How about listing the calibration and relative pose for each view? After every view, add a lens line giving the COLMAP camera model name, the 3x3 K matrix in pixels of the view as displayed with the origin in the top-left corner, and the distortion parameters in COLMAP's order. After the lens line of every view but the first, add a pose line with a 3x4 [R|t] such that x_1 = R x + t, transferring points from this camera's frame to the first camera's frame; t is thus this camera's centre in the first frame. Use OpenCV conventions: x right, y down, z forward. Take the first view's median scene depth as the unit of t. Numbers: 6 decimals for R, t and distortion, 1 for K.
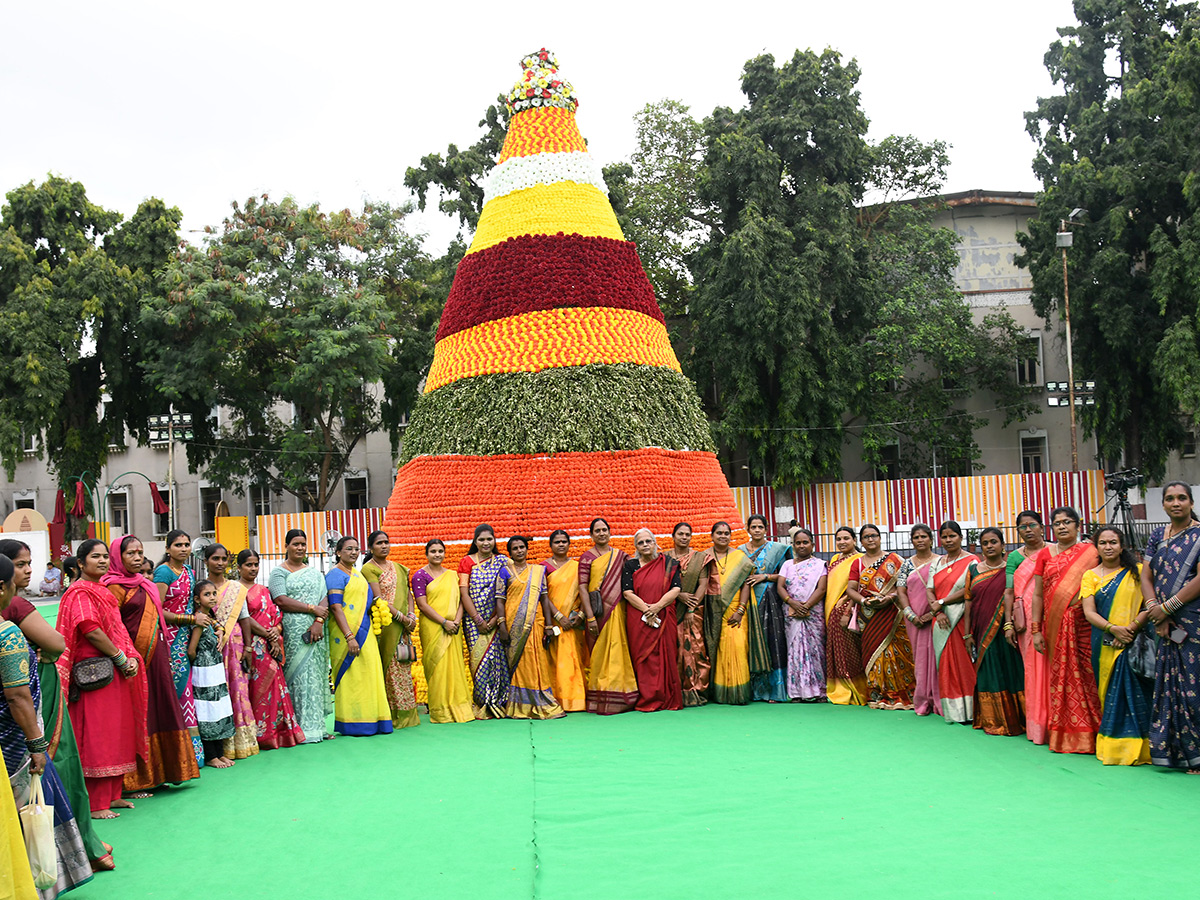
lens RADIAL K [[1216.8, 0, 546.9], [0, 1216.8, 497.0], [0, 0, 1]] dist [-0.107134, 0.136540]
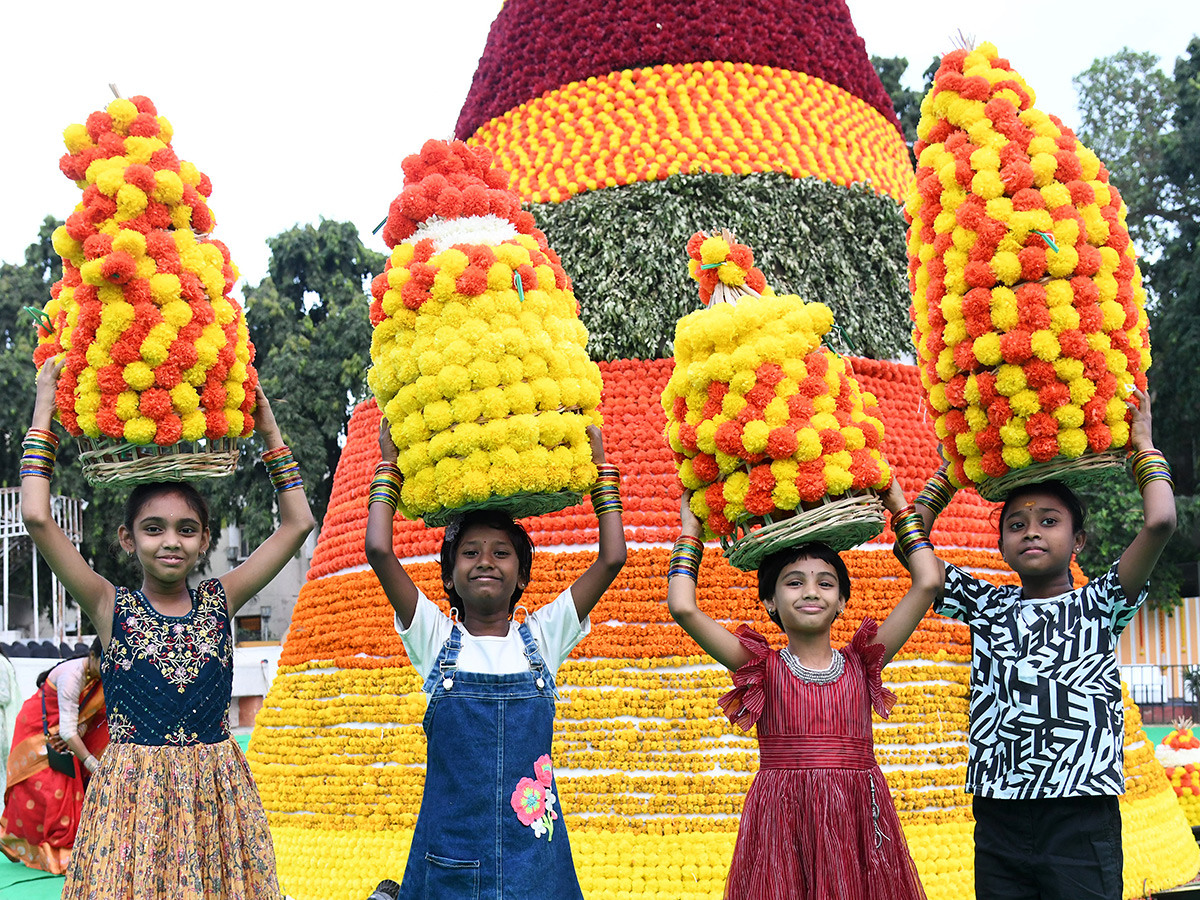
lens RADIAL K [[1383.9, 0, 564.7], [0, 1383.9, 646.1], [0, 0, 1]] dist [-0.093971, 0.087705]
pose [[0.948635, 0.010987, -0.316183, 0.150287], [-0.008644, 0.999924, 0.008814, 0.057499], [0.316256, -0.005628, 0.948657, 0.481887]]
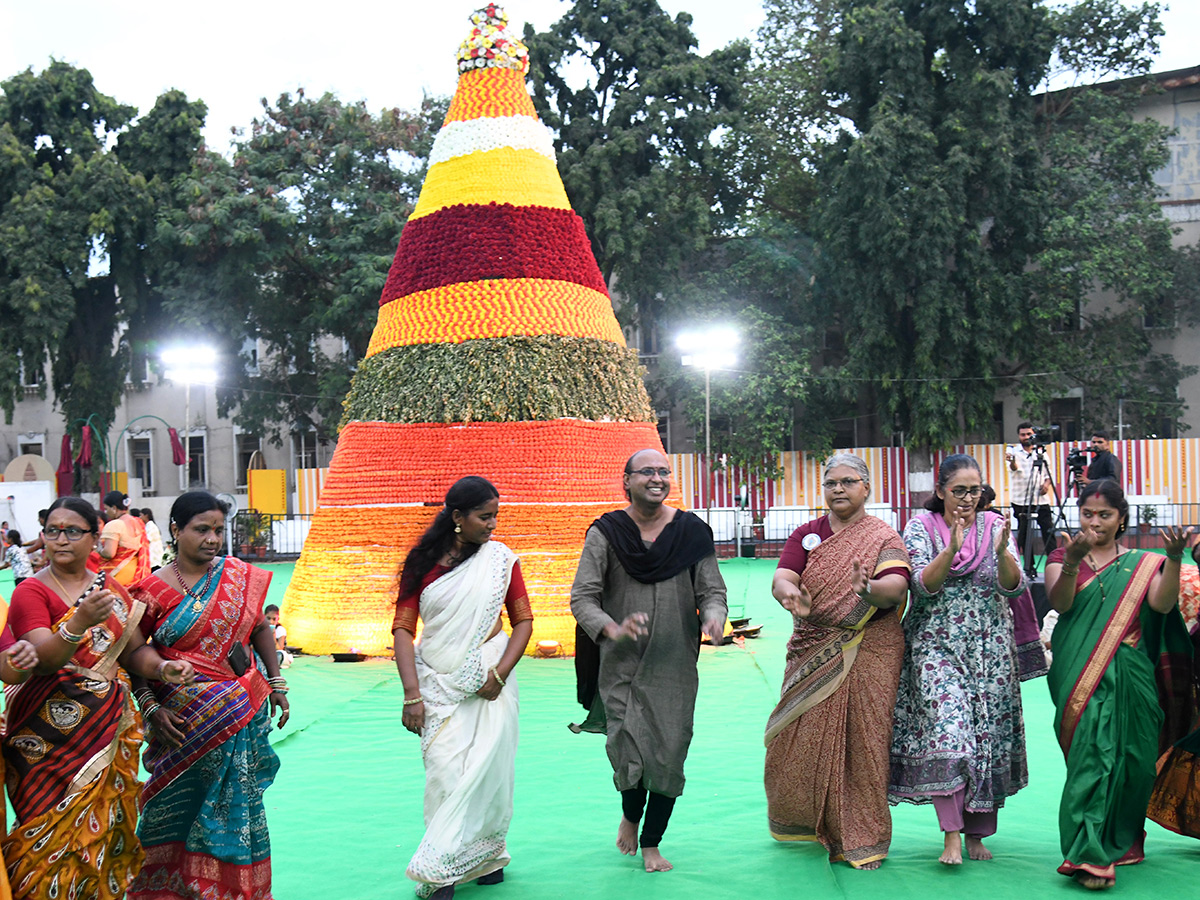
lens RADIAL K [[1597.8, 0, 550.0], [0, 1597.8, 534.7], [0, 0, 1]] dist [0.029455, 0.084223]
pose [[0.993534, 0.025541, -0.110624, 0.211720], [-0.019417, 0.998237, 0.056090, -0.016941], [0.111861, -0.053579, 0.992278, -0.331954]]
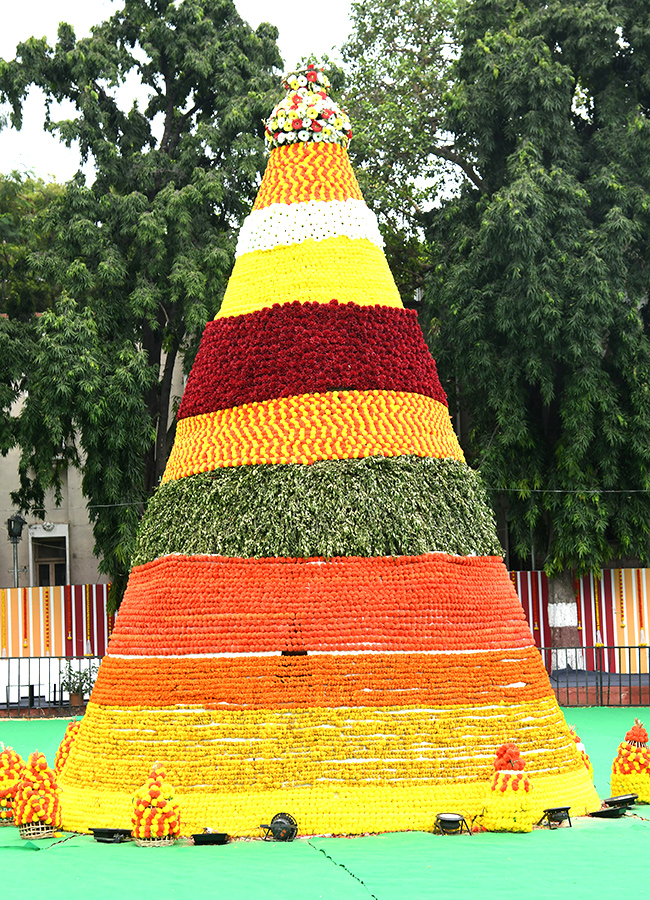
lens RADIAL K [[2159.7, 0, 313.2], [0, 2159.7, 509.1], [0, 0, 1]] dist [0.467096, -0.674461]
pose [[0.996112, 0.023789, 0.084819, -0.131501], [-0.021635, 0.999422, -0.026214, -0.027399], [-0.085394, 0.024277, 0.996051, -0.543056]]
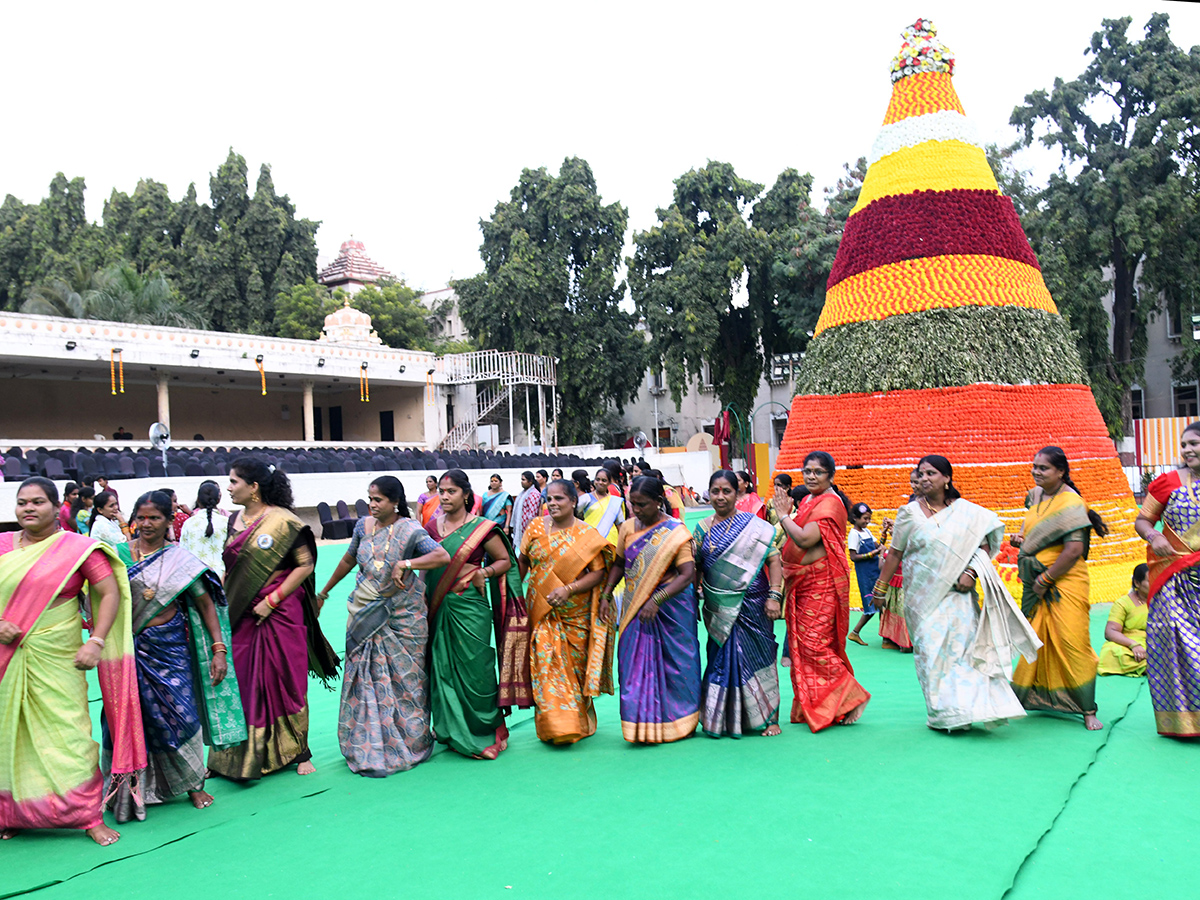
lens RADIAL K [[1091.2, 0, 605.9], [0, 1091.2, 471.7], [0, 0, 1]] dist [-0.082765, 0.089741]
pose [[0.840741, 0.008258, -0.541374, 0.307583], [0.019303, 0.998791, 0.045212, -0.011108], [0.541093, -0.048462, 0.839566, 0.004273]]
